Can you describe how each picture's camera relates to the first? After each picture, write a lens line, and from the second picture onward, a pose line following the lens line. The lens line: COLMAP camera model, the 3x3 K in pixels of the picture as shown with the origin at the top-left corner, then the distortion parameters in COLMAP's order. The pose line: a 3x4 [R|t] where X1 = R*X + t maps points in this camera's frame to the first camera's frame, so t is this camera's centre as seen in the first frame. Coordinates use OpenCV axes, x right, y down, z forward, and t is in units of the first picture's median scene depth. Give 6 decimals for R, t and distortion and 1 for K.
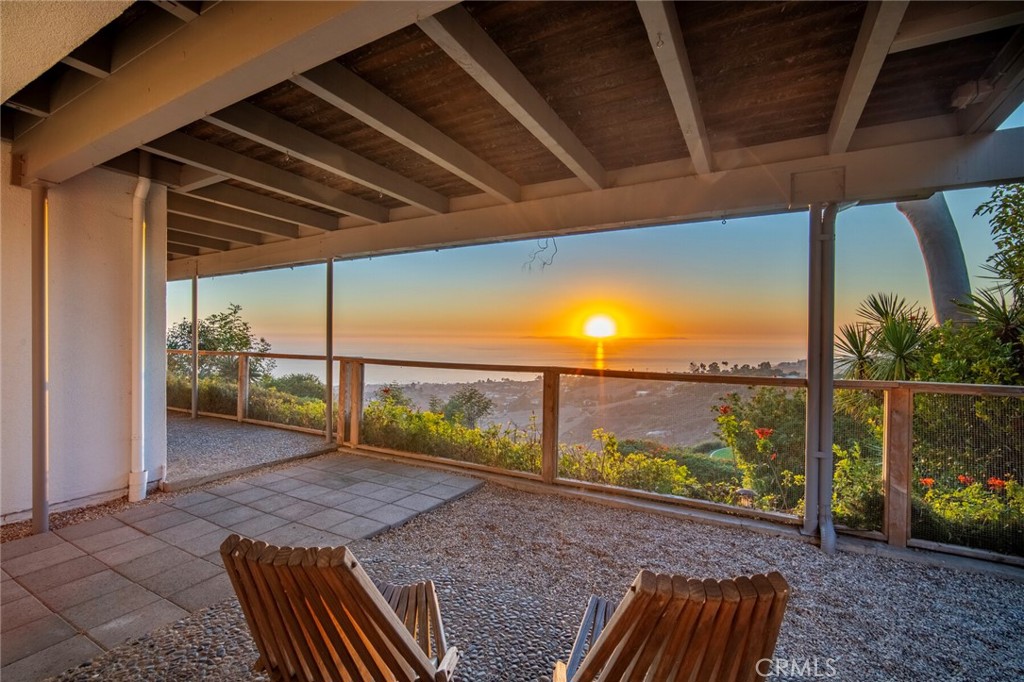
lens RADIAL K [[443.8, 0, 512.0], [0, 443.8, 341.0], [0, 0, 1]] dist [-0.026917, -0.000176]
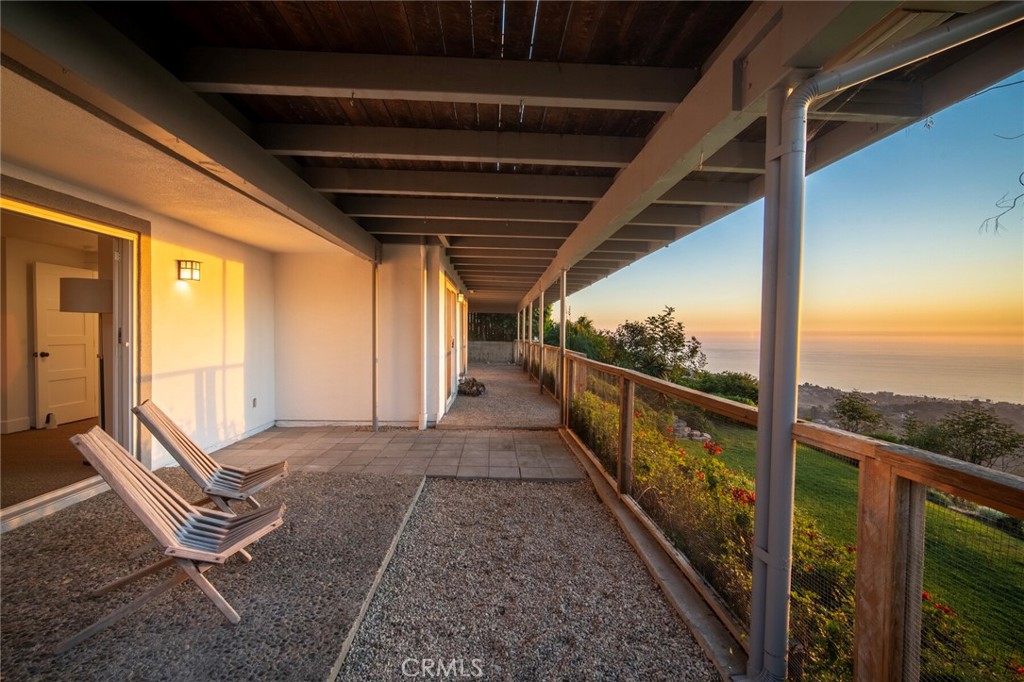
lens RADIAL K [[443.8, 0, 512.0], [0, 443.8, 341.0], [0, 0, 1]] dist [-0.026917, -0.000176]
pose [[0.522795, 0.011546, -0.852380, 0.746633], [-0.008736, 0.999928, 0.008187, -0.006213], [0.852413, 0.003166, 0.522859, 0.338513]]
